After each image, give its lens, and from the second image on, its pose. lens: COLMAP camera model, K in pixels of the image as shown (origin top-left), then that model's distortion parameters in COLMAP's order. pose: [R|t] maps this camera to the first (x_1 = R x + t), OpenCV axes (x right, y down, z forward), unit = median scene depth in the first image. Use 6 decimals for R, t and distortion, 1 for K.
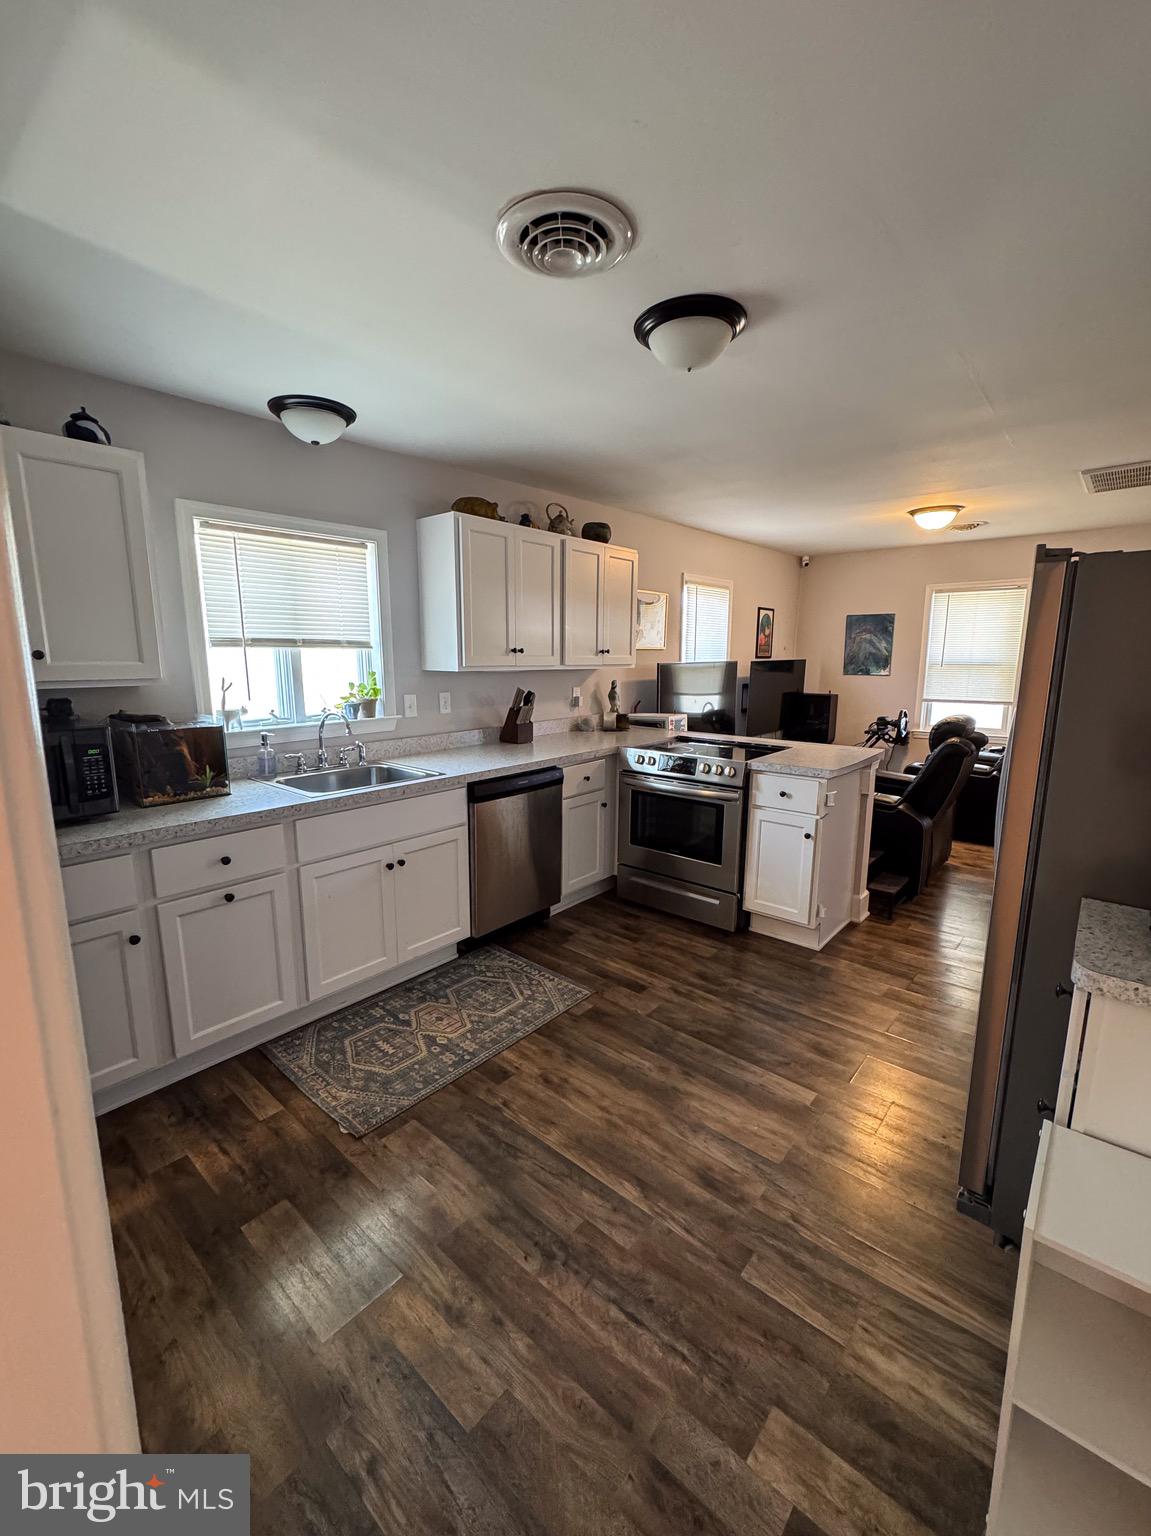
lens RADIAL K [[651.2, 0, 569.7], [0, 651.2, 765.7], [0, 0, 1]] dist [0.003701, 0.001700]
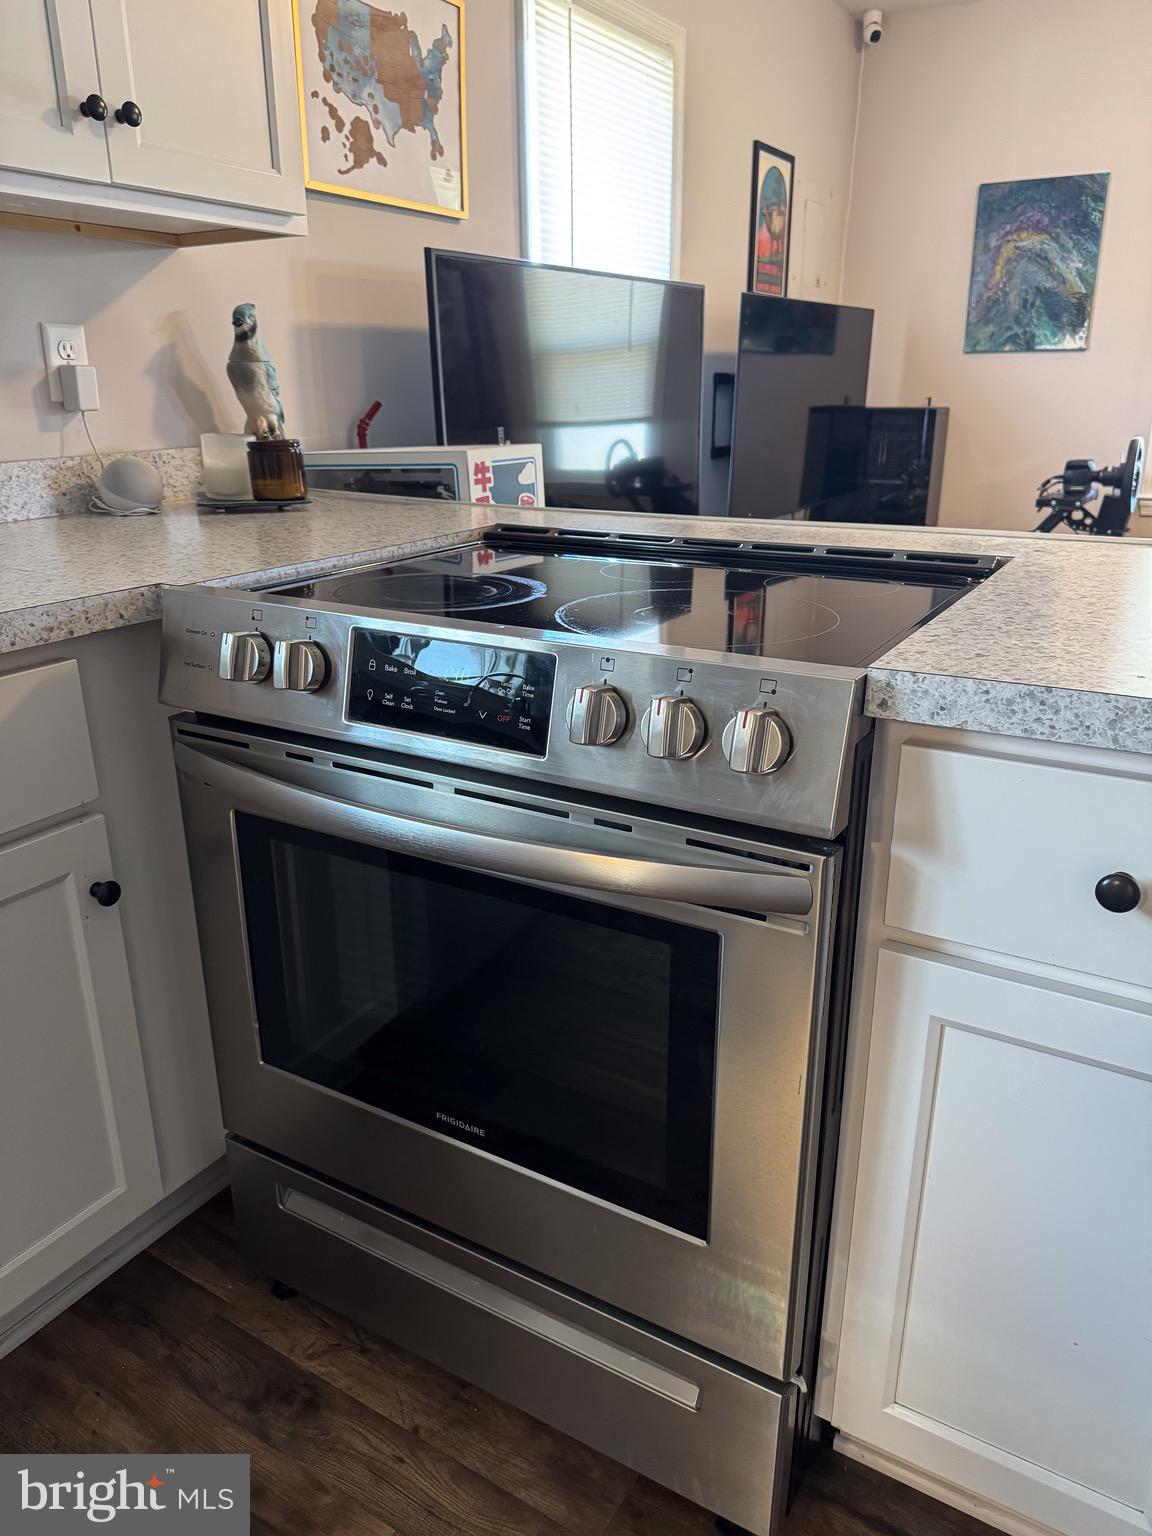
lens RADIAL K [[1089.2, 0, 581.5], [0, 1089.2, 766.1], [0, 0, 1]] dist [0.069526, -0.076695]
pose [[0.985328, -0.062418, 0.158848, 0.164511], [0.036127, 0.985912, 0.163315, -0.029025], [-0.166804, -0.155180, 0.973702, 0.759010]]
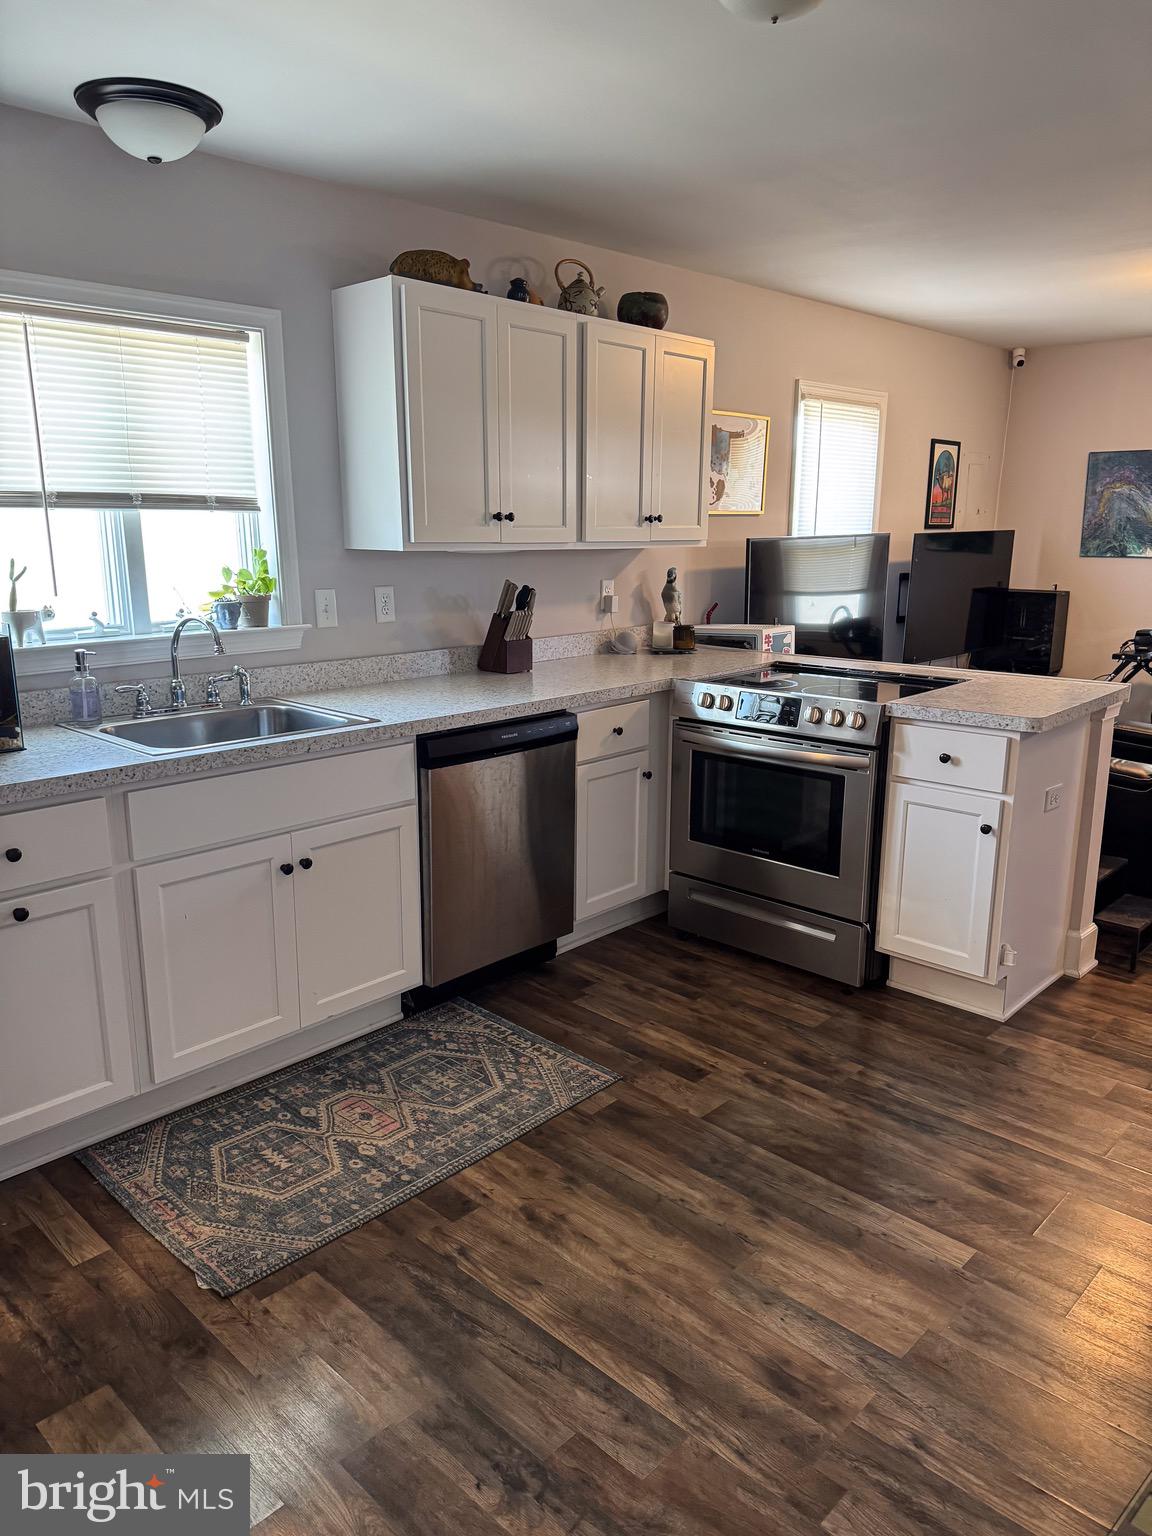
lens RADIAL K [[1089.2, 0, 572.6], [0, 1089.2, 770.1], [0, 0, 1]] dist [0.069526, -0.076695]
pose [[0.998957, 0.008528, -0.044865, 0.033544], [-0.006261, 0.998708, 0.050426, 0.005893], [0.045238, -0.050093, 0.997720, -0.011958]]
